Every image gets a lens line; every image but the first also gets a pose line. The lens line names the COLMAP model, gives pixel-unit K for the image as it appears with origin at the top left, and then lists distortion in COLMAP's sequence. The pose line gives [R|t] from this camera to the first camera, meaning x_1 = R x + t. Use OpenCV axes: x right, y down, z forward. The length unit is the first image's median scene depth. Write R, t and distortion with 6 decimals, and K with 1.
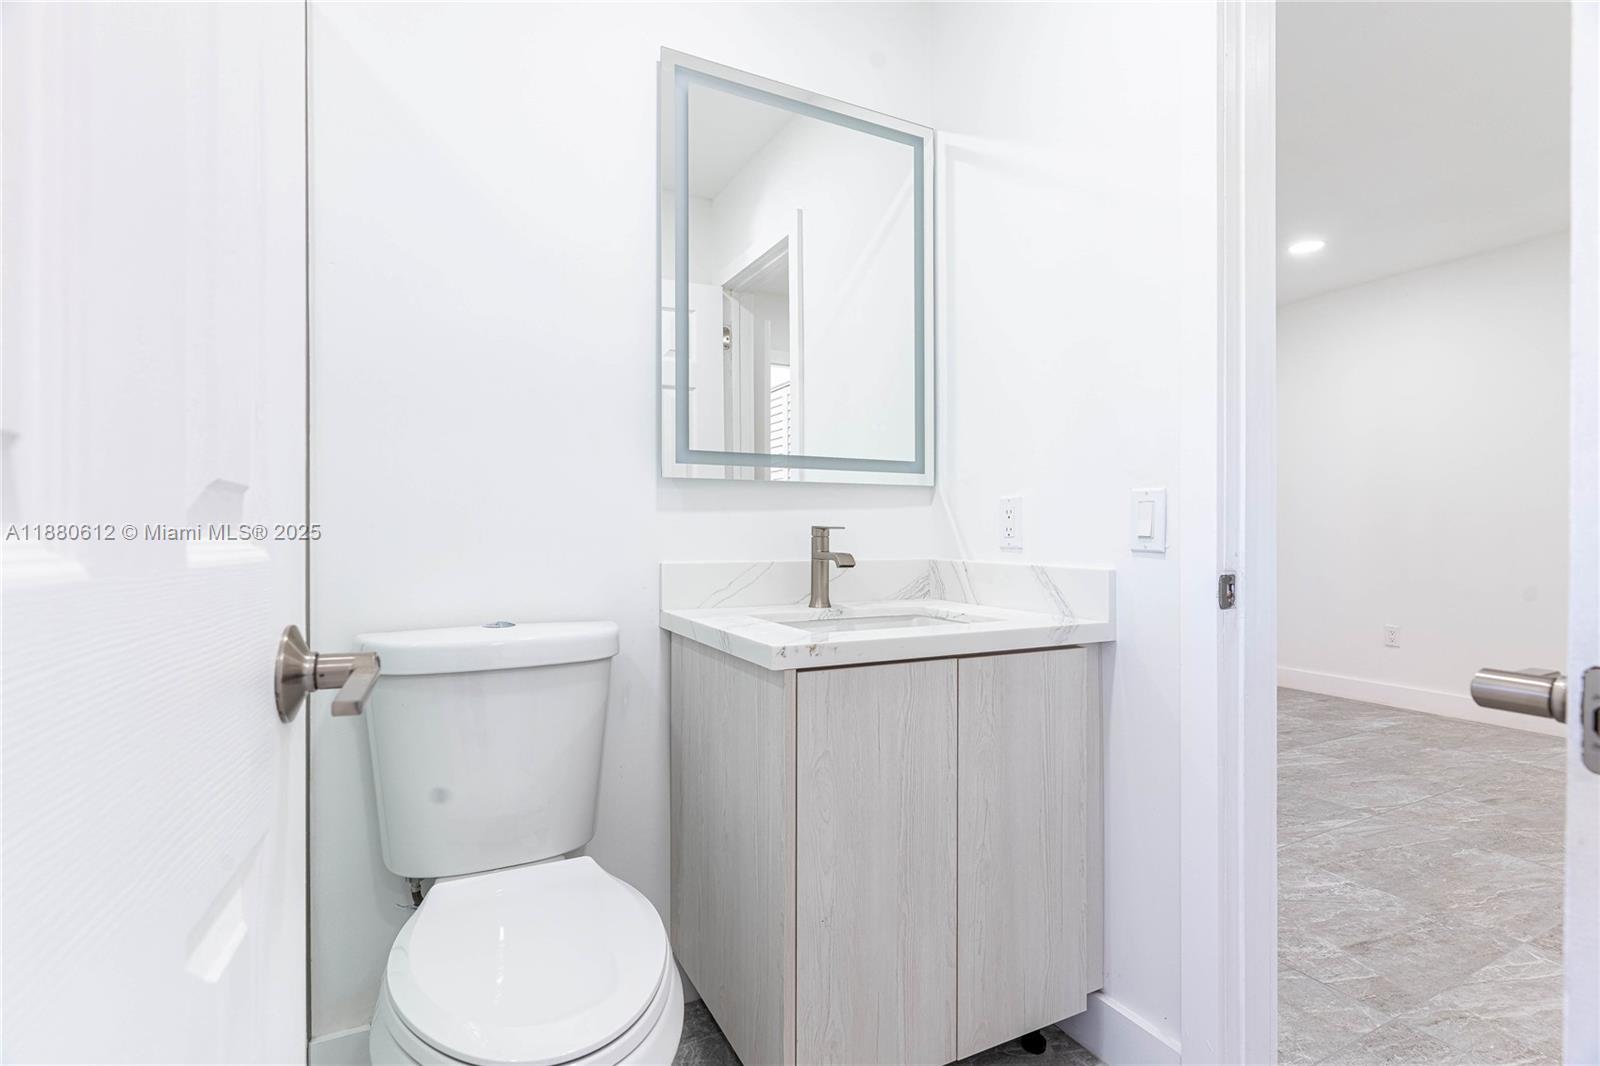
lens RADIAL K [[770.4, 0, 797.8], [0, 770.4, 529.0], [0, 0, 1]] dist [0.011329, 0.001534]
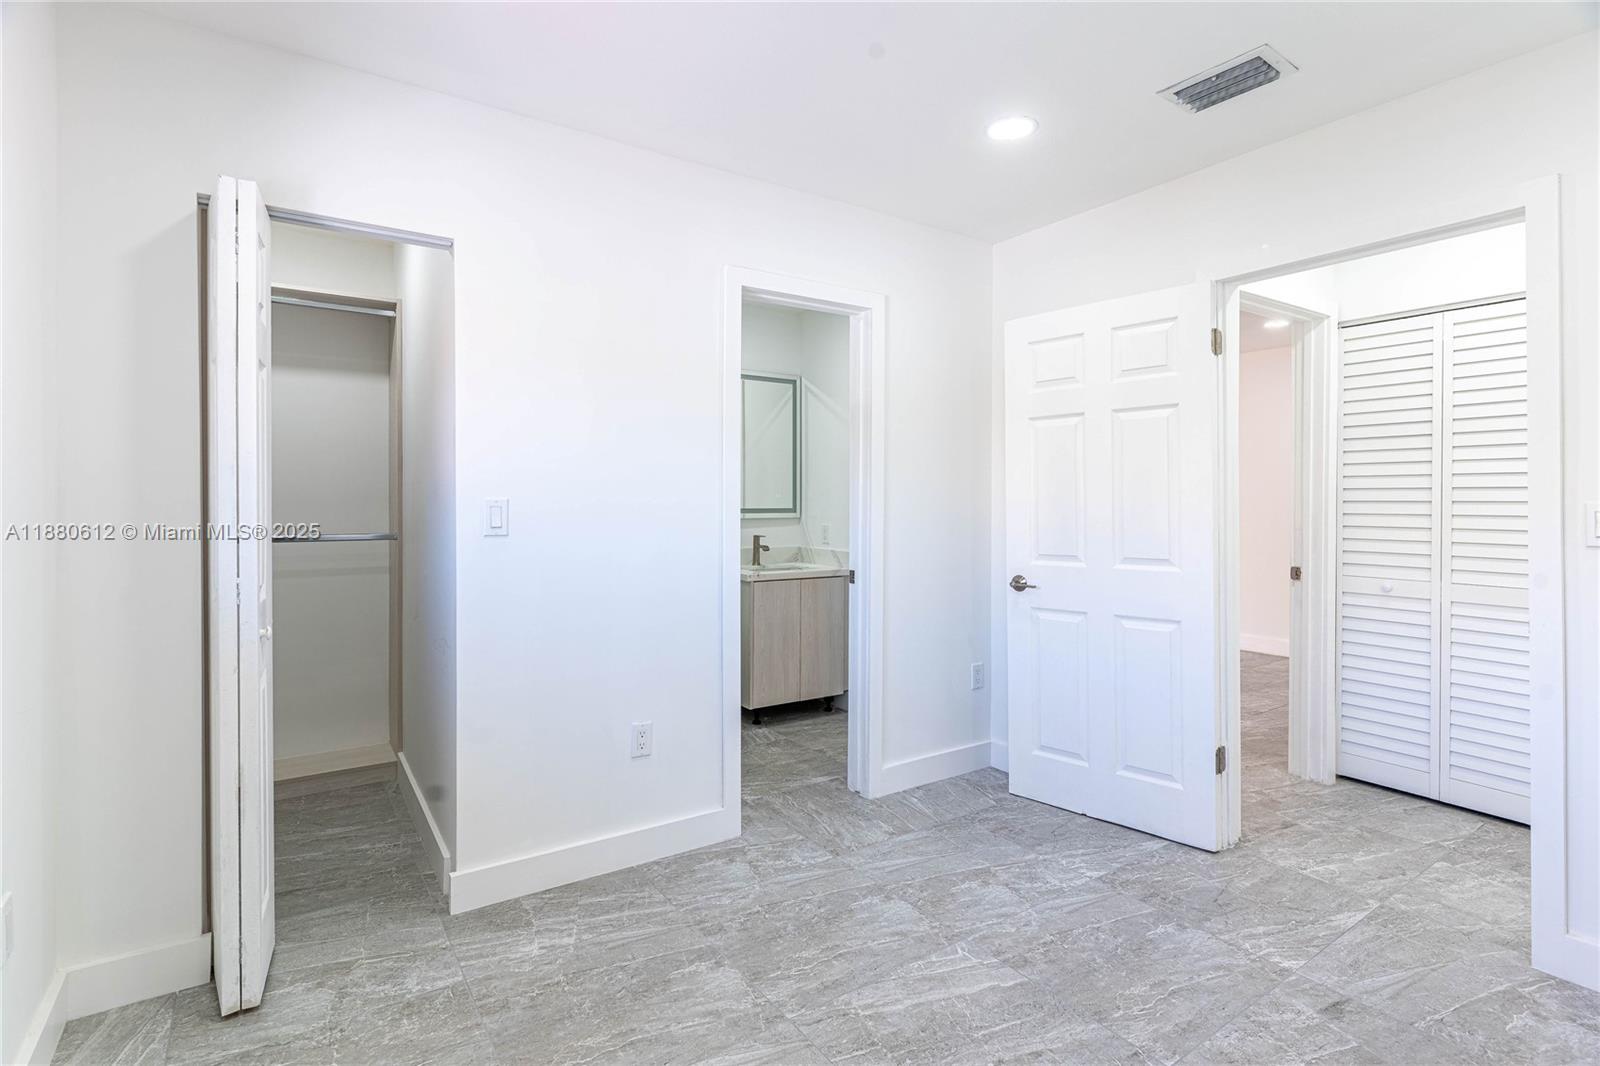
lens RADIAL K [[770.4, 0, 796.0], [0, 770.4, 495.0], [0, 0, 1]] dist [0.011329, 0.001534]
pose [[0.992967, 0.004941, 0.118284, -0.151912], [-0.004758, 0.999987, -0.001827, -0.138819], [-0.118292, 0.001251, 0.992978, -1.680121]]
